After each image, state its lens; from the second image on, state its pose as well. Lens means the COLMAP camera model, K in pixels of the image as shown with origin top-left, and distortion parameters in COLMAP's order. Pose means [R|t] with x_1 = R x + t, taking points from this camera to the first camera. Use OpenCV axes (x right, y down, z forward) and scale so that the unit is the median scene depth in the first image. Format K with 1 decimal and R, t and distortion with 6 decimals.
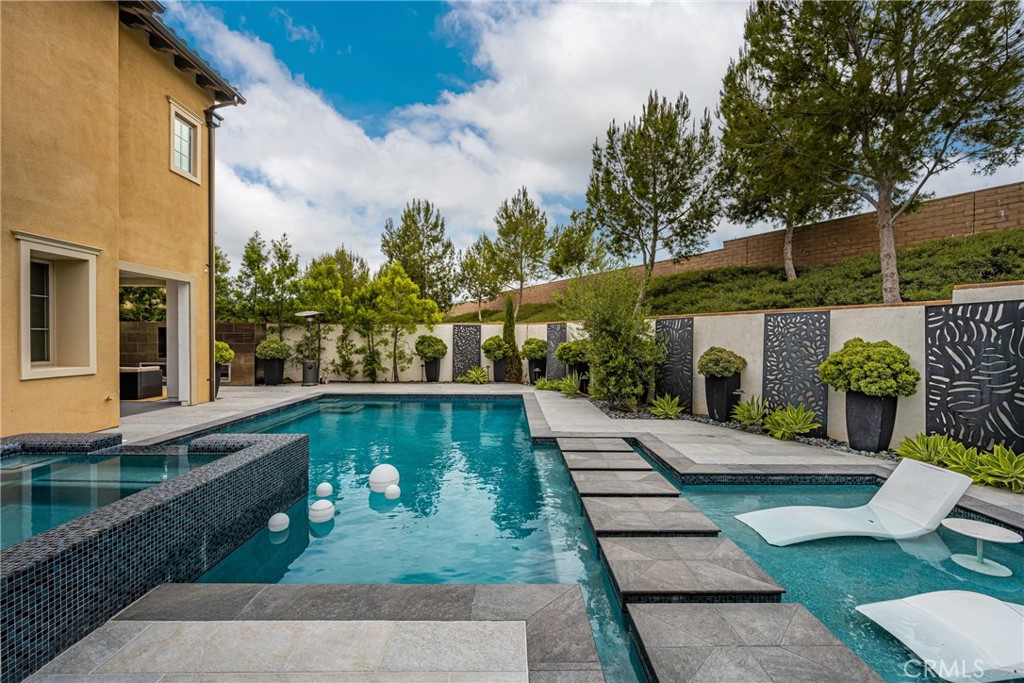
lens RADIAL K [[413.8, 0, 511.8], [0, 413.8, 350.1], [0, 0, 1]] dist [-0.000123, 0.000111]
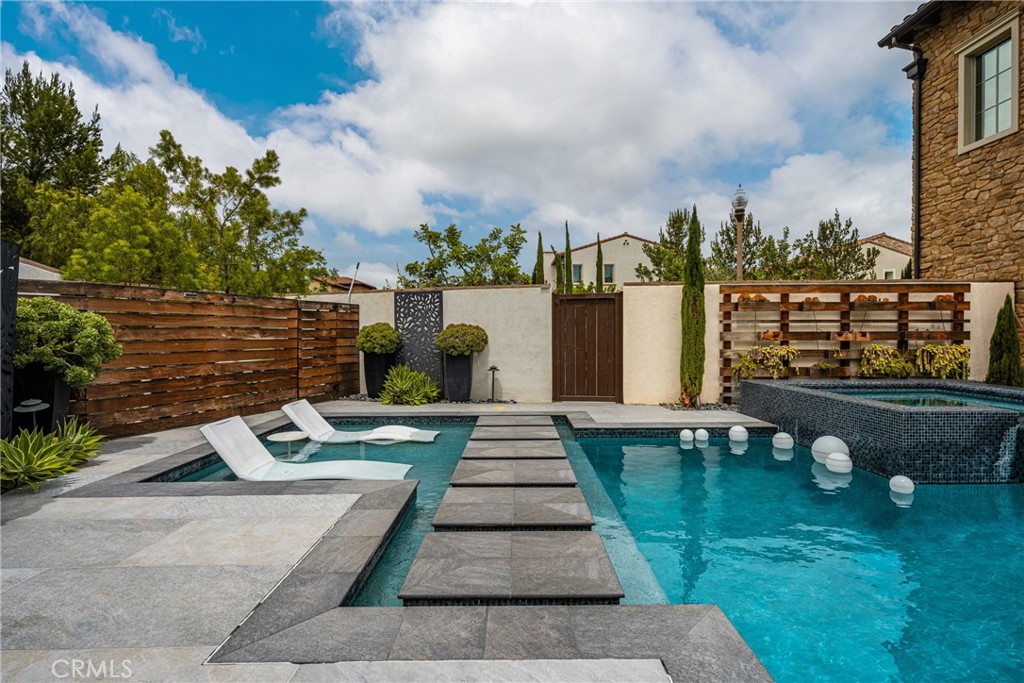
lens RADIAL K [[499.8, 0, 516.0], [0, 499.8, 326.5], [0, 0, 1]] dist [0.000625, 0.000590]
pose [[-0.999977, -0.006492, -0.001888, 0.124759], [-0.006508, 0.999940, 0.008821, 0.014002], [0.001830, 0.008833, -0.999959, 0.925825]]
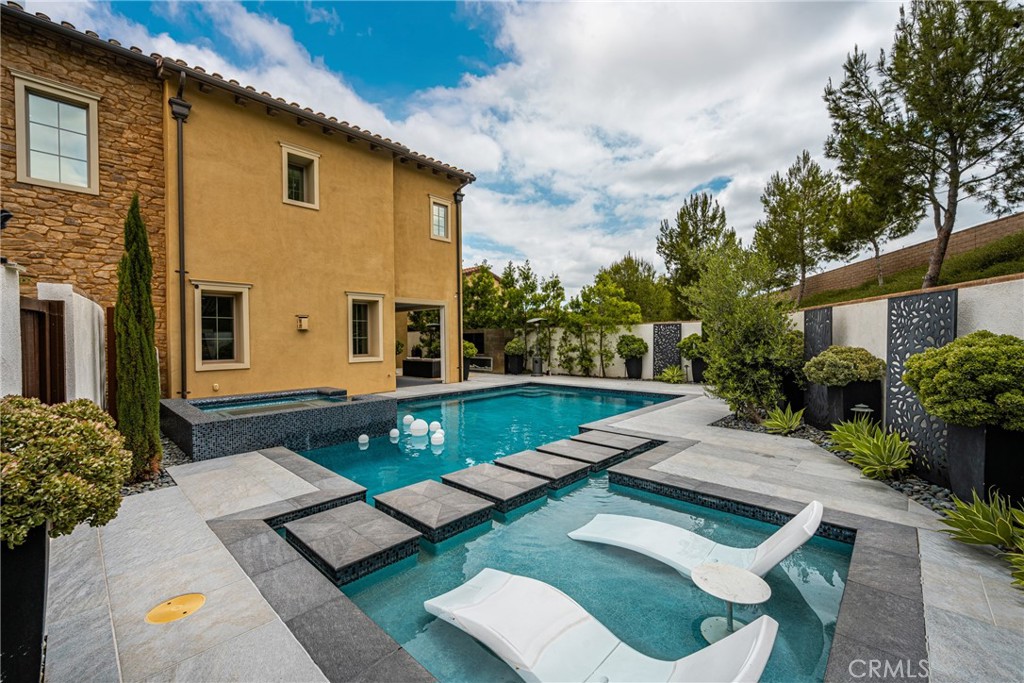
lens RADIAL K [[402.3, 0, 512.6], [0, 402.3, 347.0], [0, 0, 1]] dist [-0.001599, -0.000129]
pose [[0.730976, -0.000373, -0.682403, 0.461521], [-0.002135, 0.999994, -0.002834, -0.002014], [0.682400, 0.003528, 0.730970, 0.056074]]
